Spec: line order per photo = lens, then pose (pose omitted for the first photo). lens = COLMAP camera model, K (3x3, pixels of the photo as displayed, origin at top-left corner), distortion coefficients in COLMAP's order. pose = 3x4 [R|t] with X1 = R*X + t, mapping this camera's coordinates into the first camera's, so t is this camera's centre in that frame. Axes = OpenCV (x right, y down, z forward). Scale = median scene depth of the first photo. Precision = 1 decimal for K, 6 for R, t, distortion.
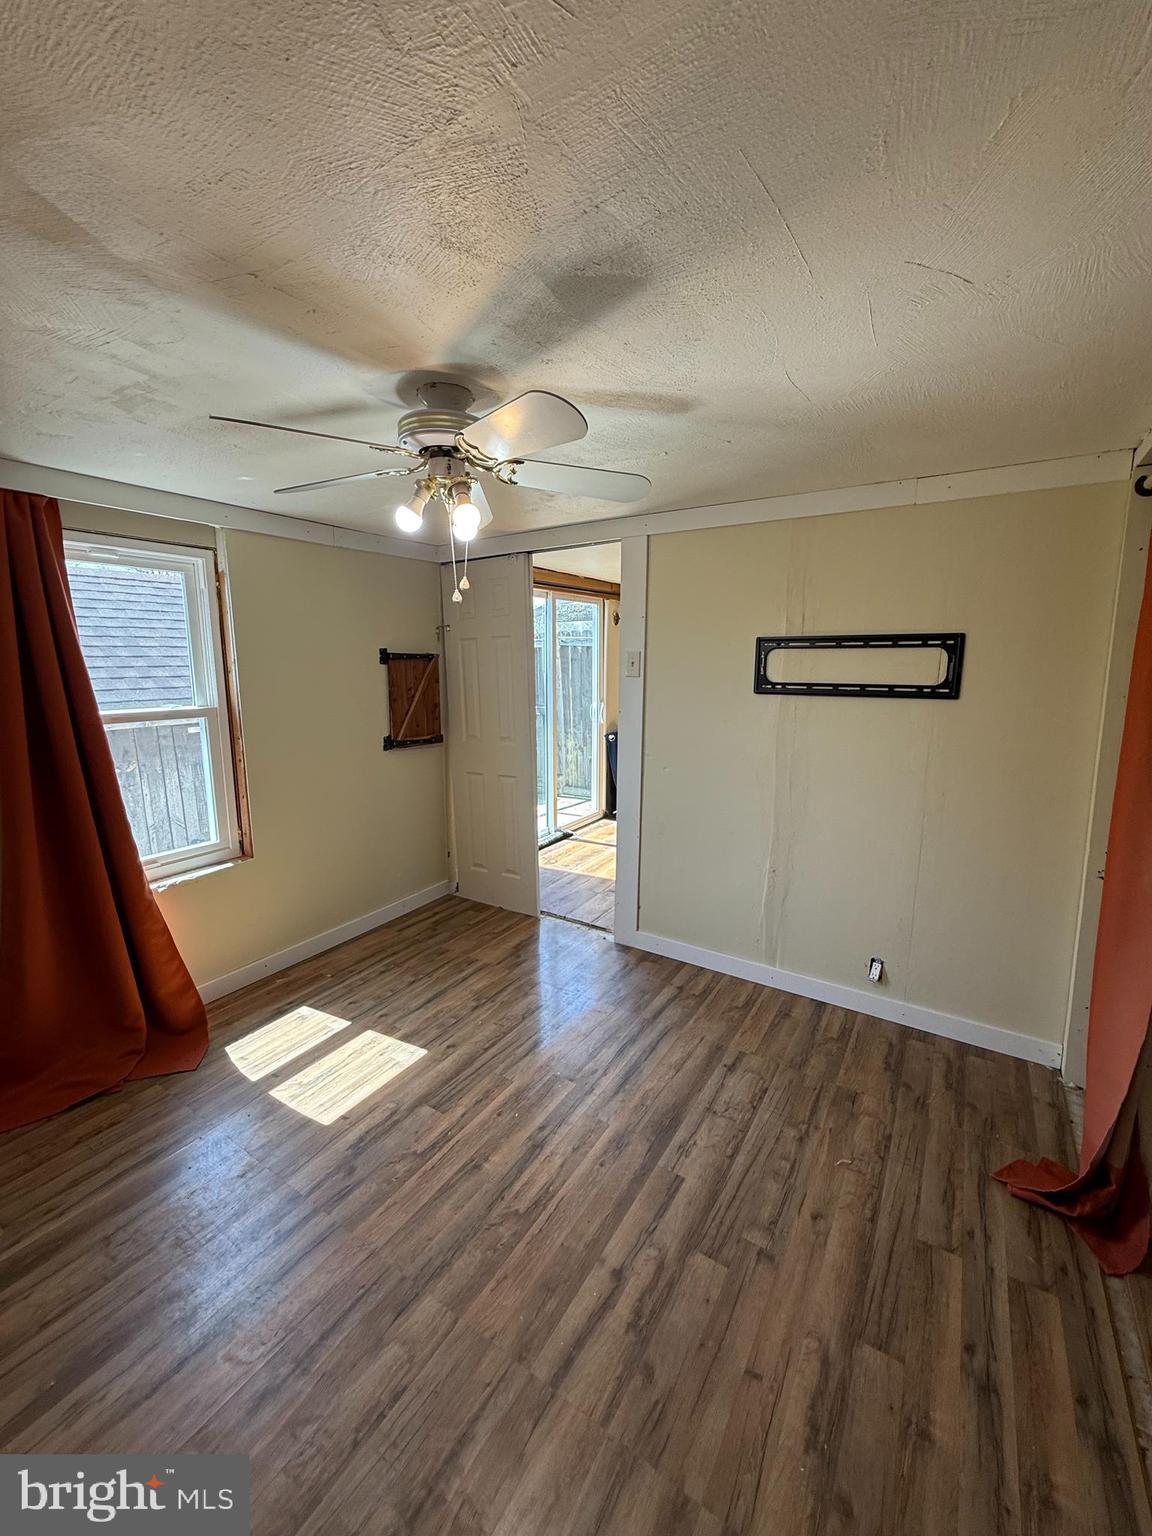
lens RADIAL K [[612.6, 0, 574.7], [0, 612.6, 762.1], [0, 0, 1]] dist [0.002219, 0.000281]
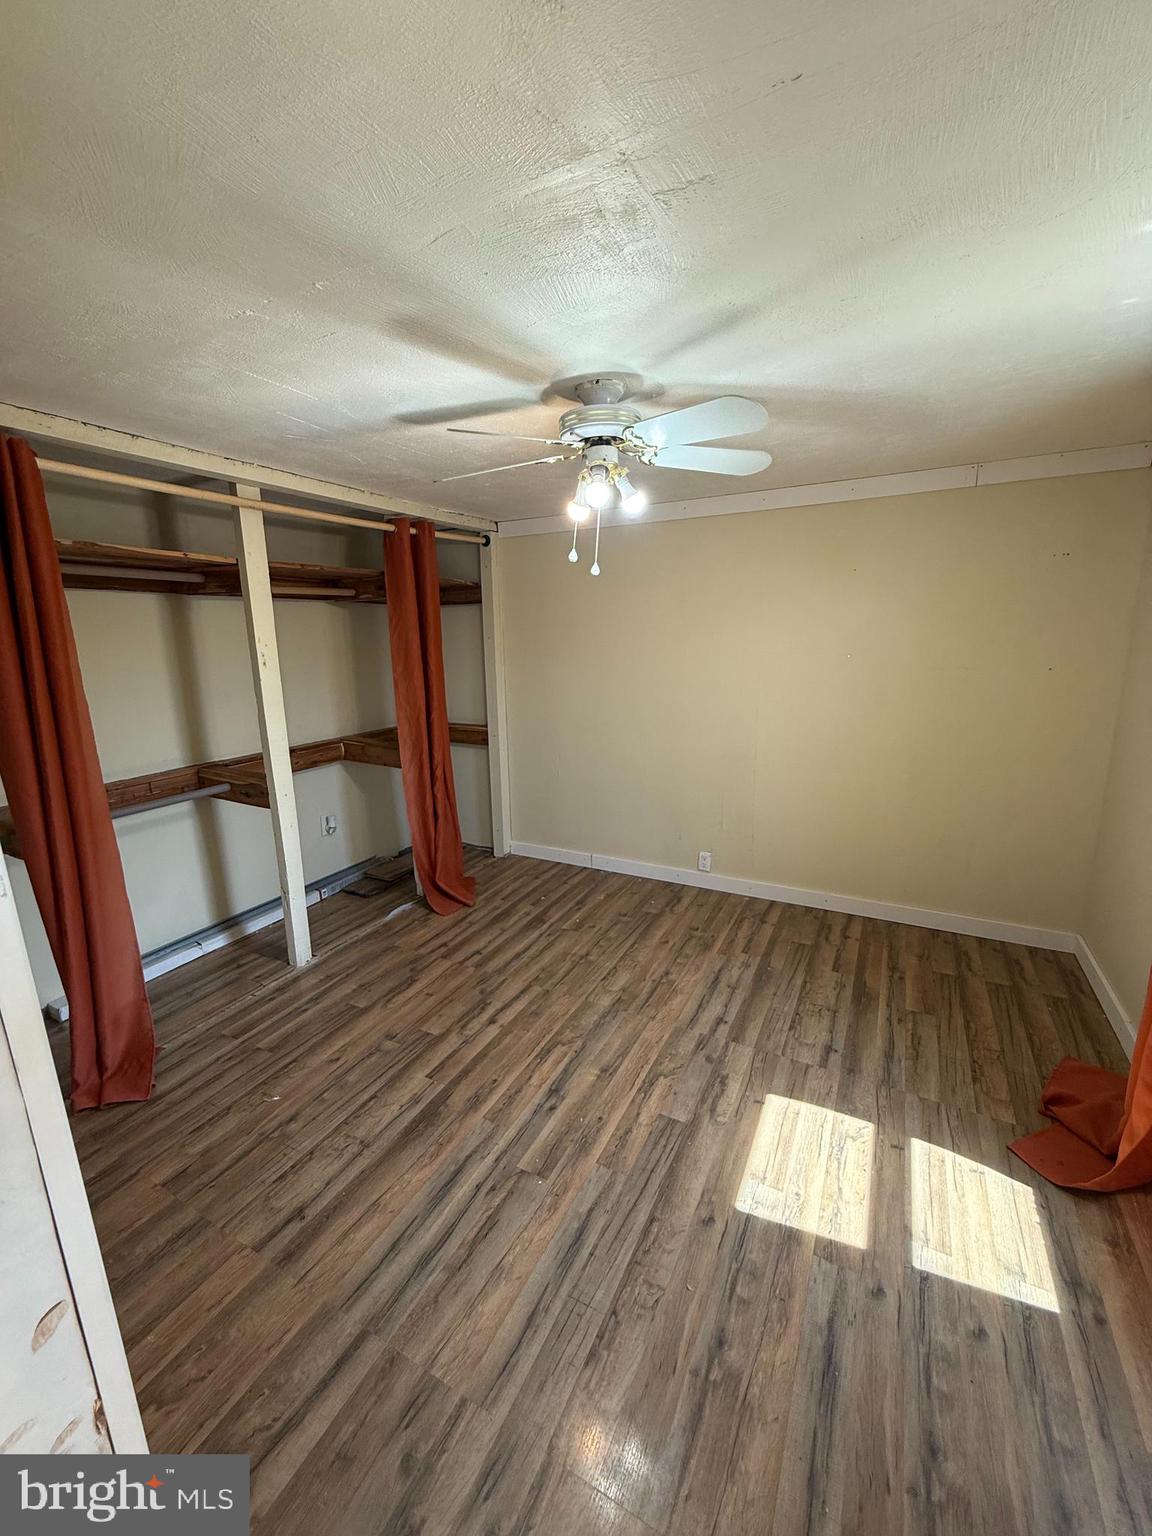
lens RADIAL K [[612.6, 0, 574.8], [0, 612.6, 764.7], [0, 0, 1]] dist [0.002219, 0.000281]
pose [[-0.996240, 0.040890, -0.076381, -0.037128], [0.009390, 0.927387, 0.373986, -0.282509], [0.086127, 0.371863, -0.924284, 1.723738]]
